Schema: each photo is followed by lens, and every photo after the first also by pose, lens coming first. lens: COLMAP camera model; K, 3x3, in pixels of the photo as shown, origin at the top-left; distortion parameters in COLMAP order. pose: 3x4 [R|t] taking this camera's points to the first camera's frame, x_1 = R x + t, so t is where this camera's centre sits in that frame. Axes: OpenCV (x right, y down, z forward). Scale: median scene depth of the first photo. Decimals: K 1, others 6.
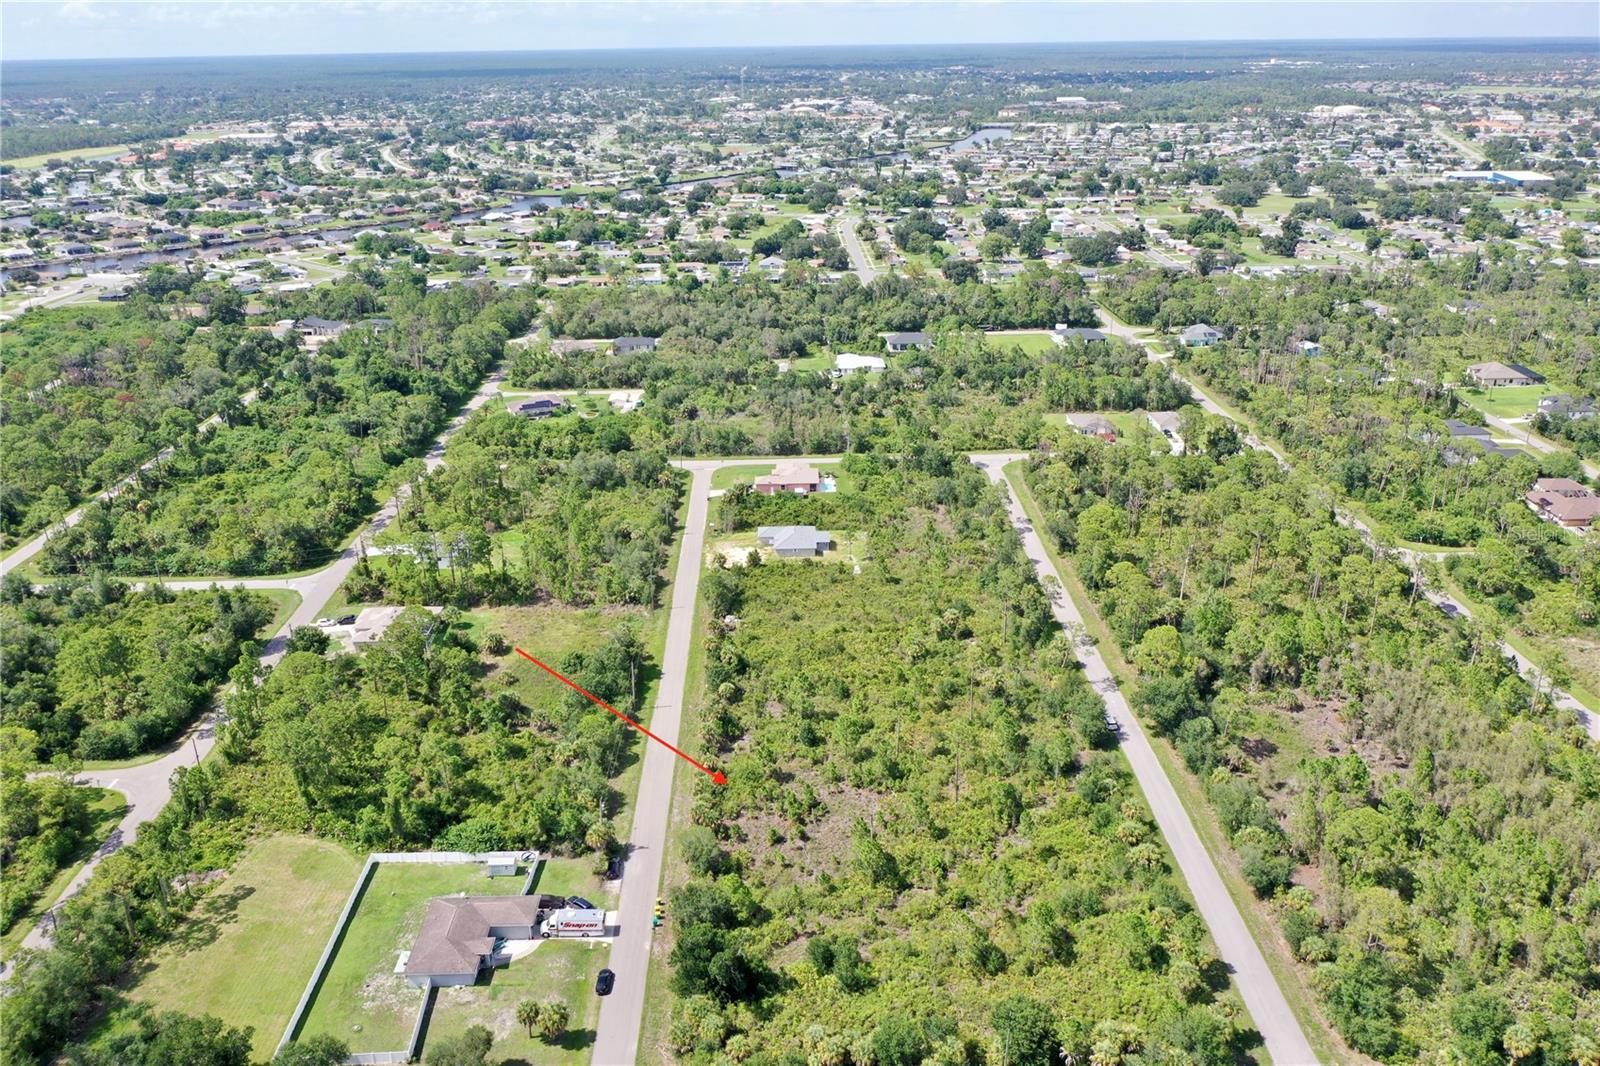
lens RADIAL K [[1259.8, 0, 800.0], [0, 1259.8, 533.0], [0, 0, 1]] dist [-0.006278, -0.000590]
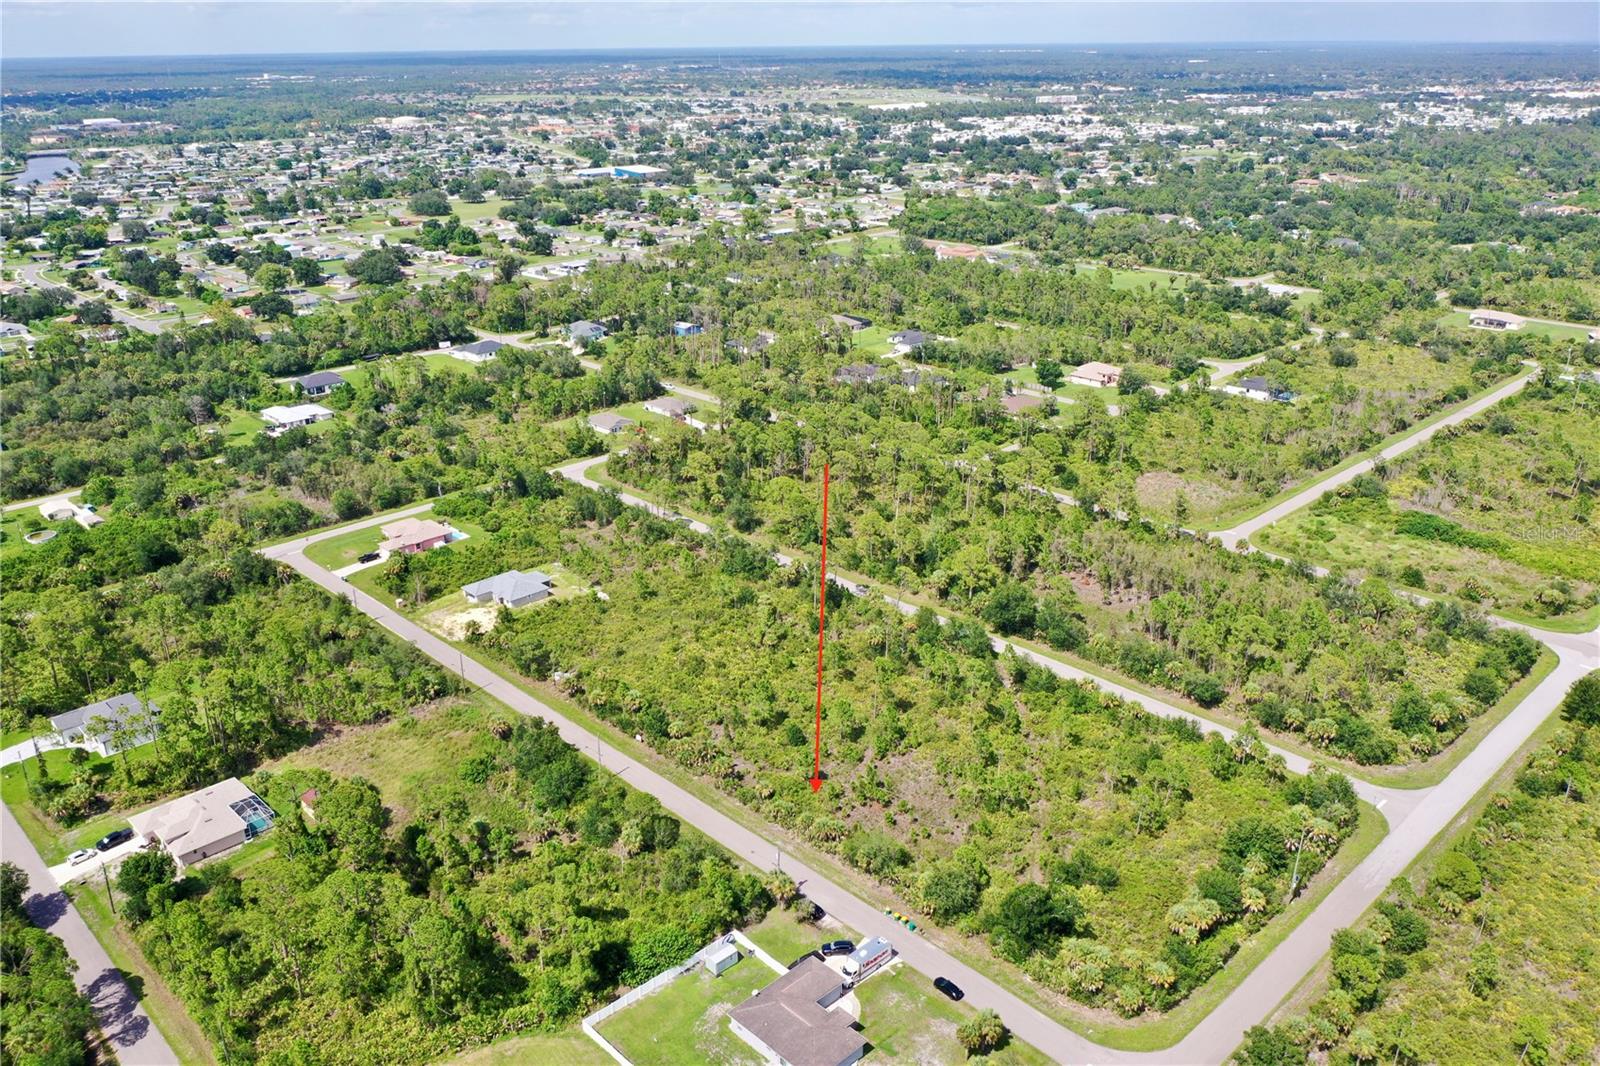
lens RADIAL K [[1259.8, 0, 800.0], [0, 1259.8, 533.0], [0, 0, 1]] dist [-0.006278, -0.000590]
pose [[0.734644, -0.242680, 0.633565, -0.555270], [0.249222, 0.965080, 0.080681, -0.072477], [-0.631020, 0.098626, 0.769471, 0.189352]]
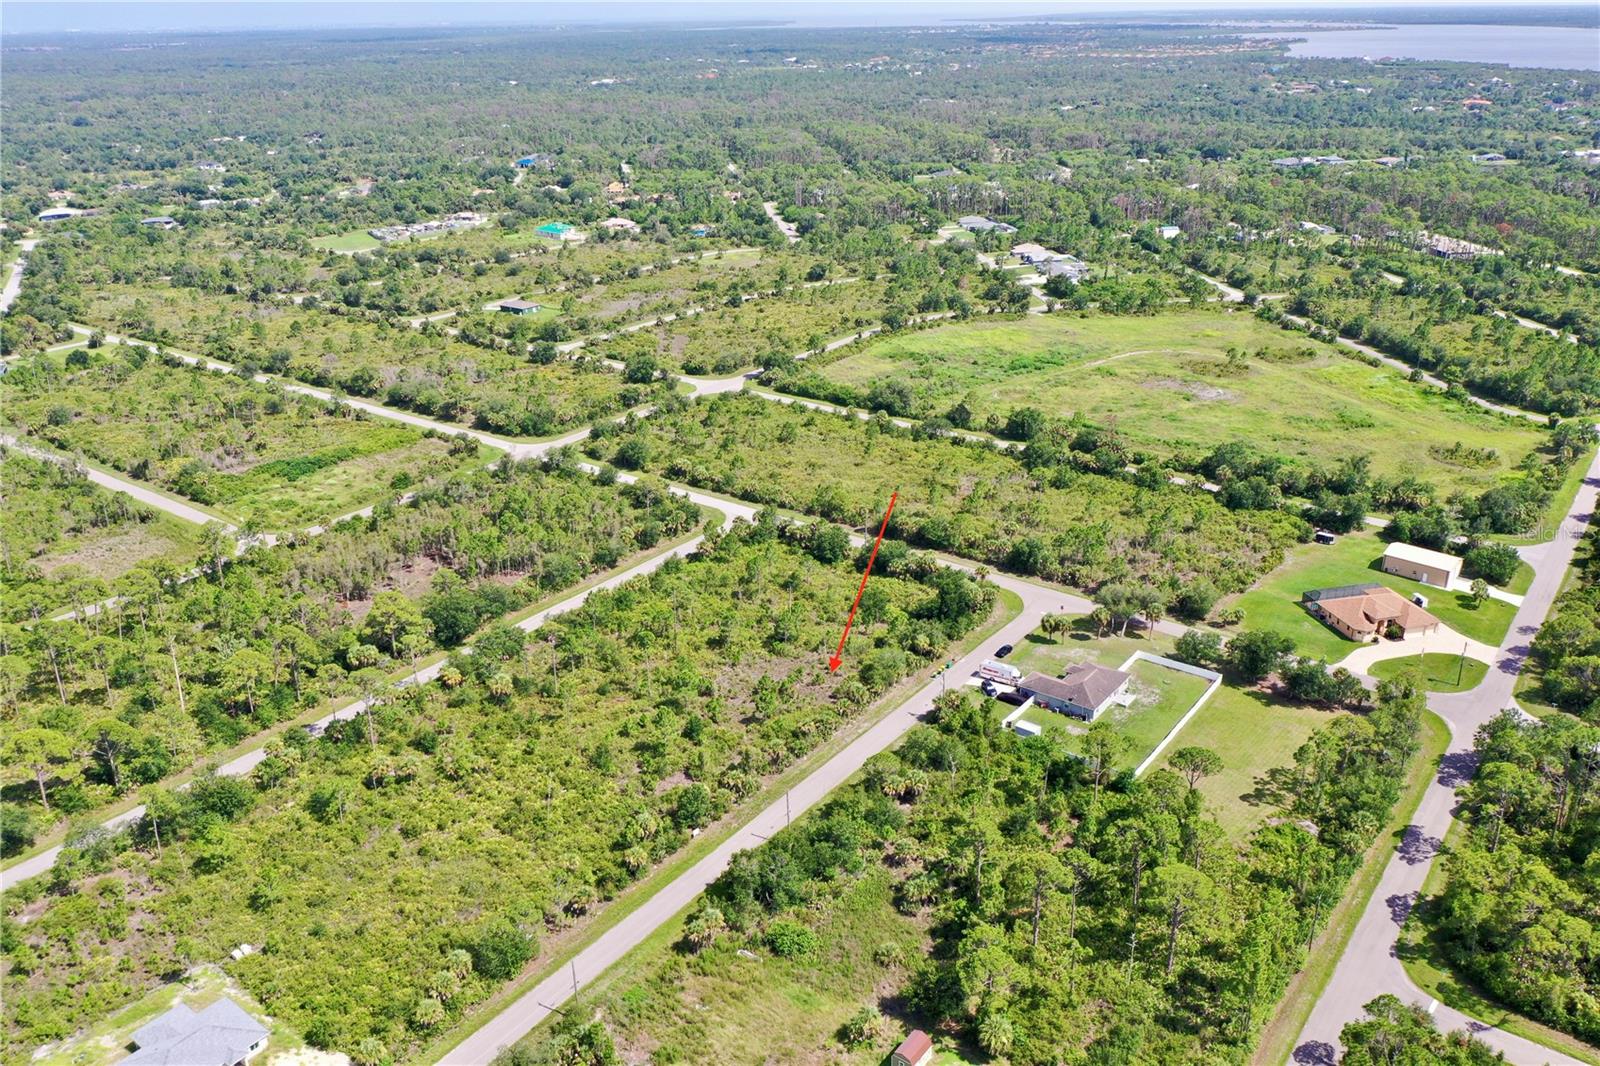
lens RADIAL K [[1259.8, 0, 800.0], [0, 1259.8, 533.0], [0, 0, 1]] dist [-0.006278, -0.000590]
pose [[-0.783548, -0.215541, 0.582747, -0.565312], [0.252028, 0.747023, 0.615173, -0.508583], [-0.567921, 0.628887, -0.531006, 1.294540]]
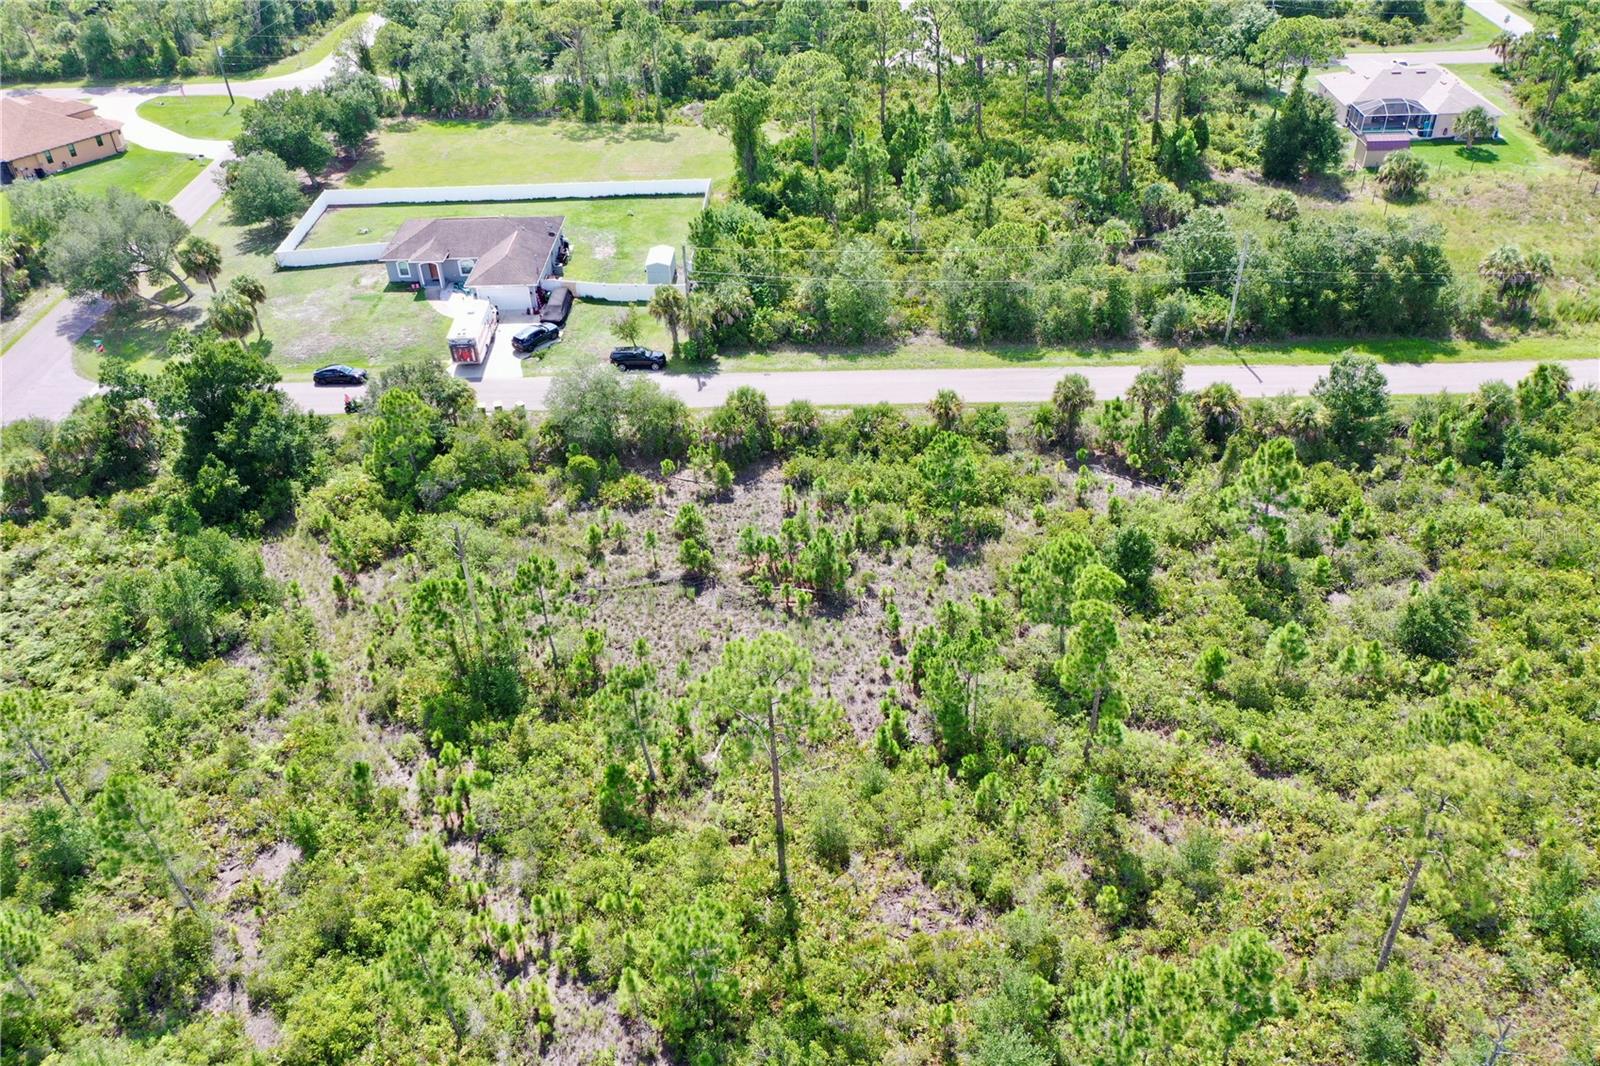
lens RADIAL K [[1259.8, 0, 800.0], [0, 1259.8, 533.0], [0, 0, 1]] dist [-0.006278, -0.000590]
pose [[-0.038357, 0.609552, -0.791817, 0.266848], [-0.335954, 0.738409, 0.584711, -0.019699], [0.941097, 0.288442, 0.176459, 0.793858]]
